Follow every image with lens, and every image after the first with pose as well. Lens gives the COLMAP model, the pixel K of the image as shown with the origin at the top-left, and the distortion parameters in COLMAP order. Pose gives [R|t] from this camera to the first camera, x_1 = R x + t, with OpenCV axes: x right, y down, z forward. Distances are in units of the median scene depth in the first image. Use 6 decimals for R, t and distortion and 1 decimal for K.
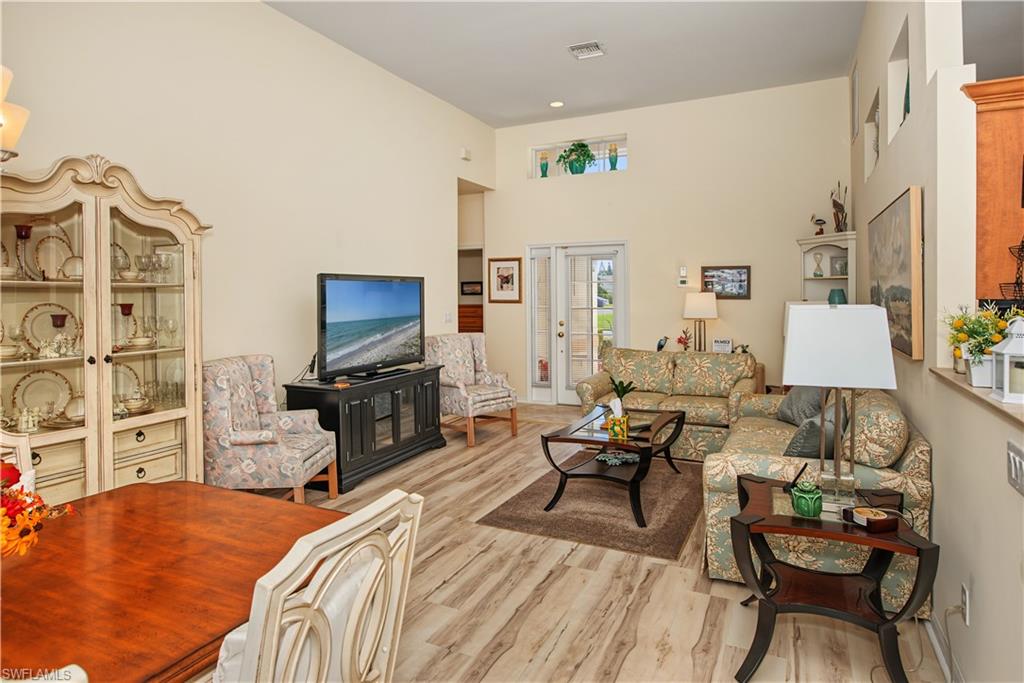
lens RADIAL K [[579.3, 0, 513.6], [0, 579.3, 299.3], [0, 0, 1]] dist [-0.018150, 0.000627]
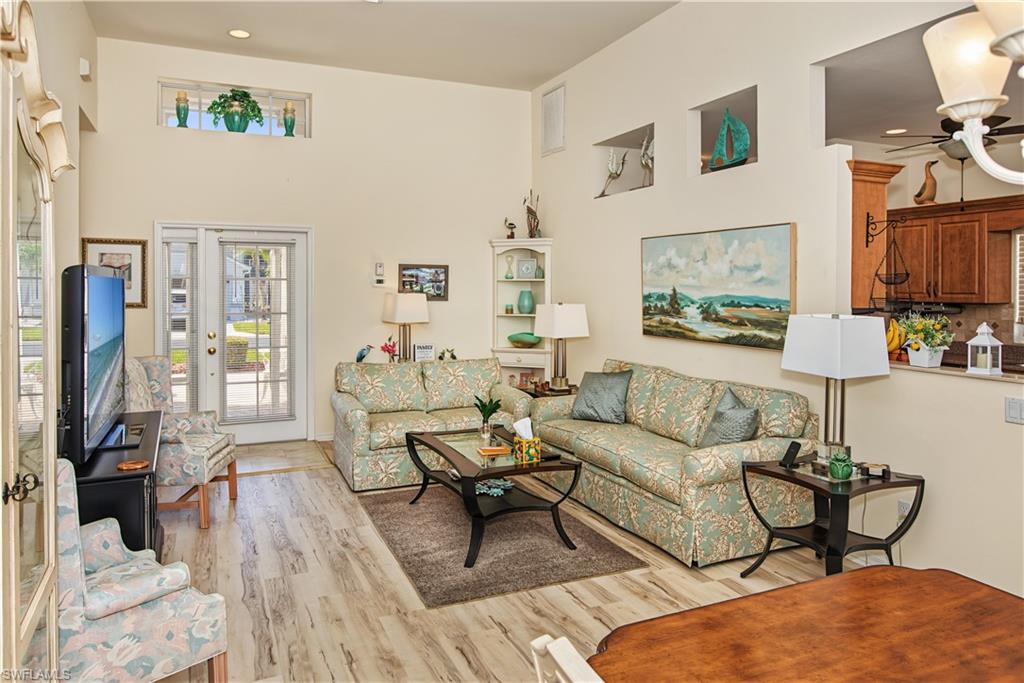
lens RADIAL K [[690.4, 0, 509.3], [0, 690.4, 286.9], [0, 0, 1]] dist [0.000263, -0.002426]
pose [[0.643944, 0.006050, 0.765048, -0.570498], [-0.001045, 0.999975, -0.007028, -0.021648], [-0.765072, 0.003726, 0.643934, 0.281318]]
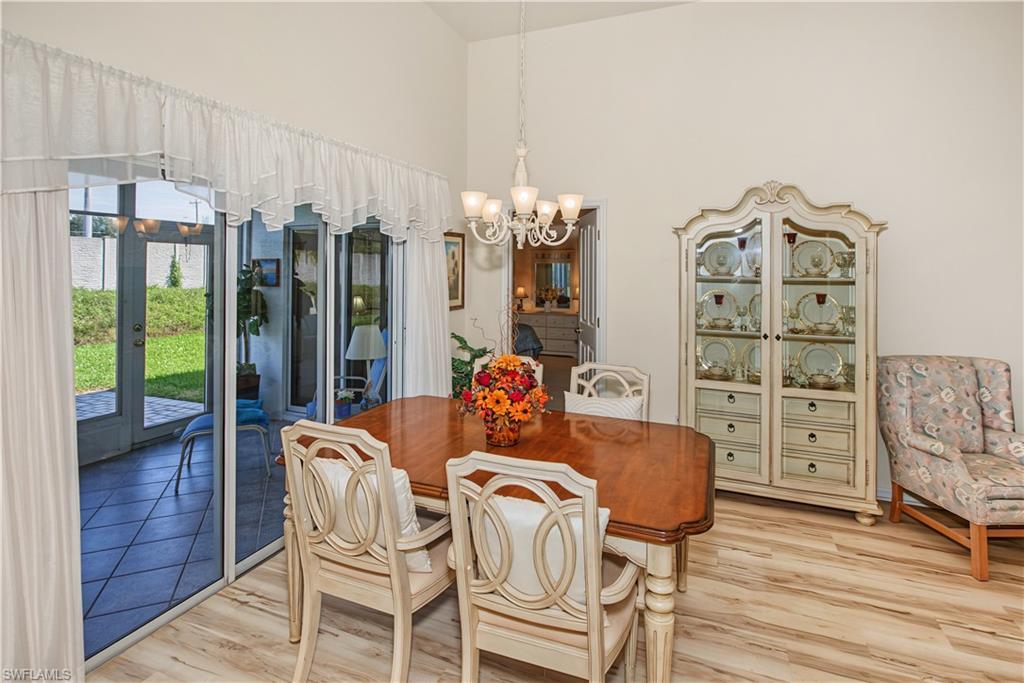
lens RADIAL K [[504.2, 0, 515.0], [0, 504.2, 267.6], [0, 0, 1]] dist [-0.003713, 0.000210]
pose [[0.067846, 0.001614, -0.997694, 0.247300], [-0.016414, 0.999865, 0.000501, -0.028453], [0.997561, 0.016342, 0.067864, 0.219875]]
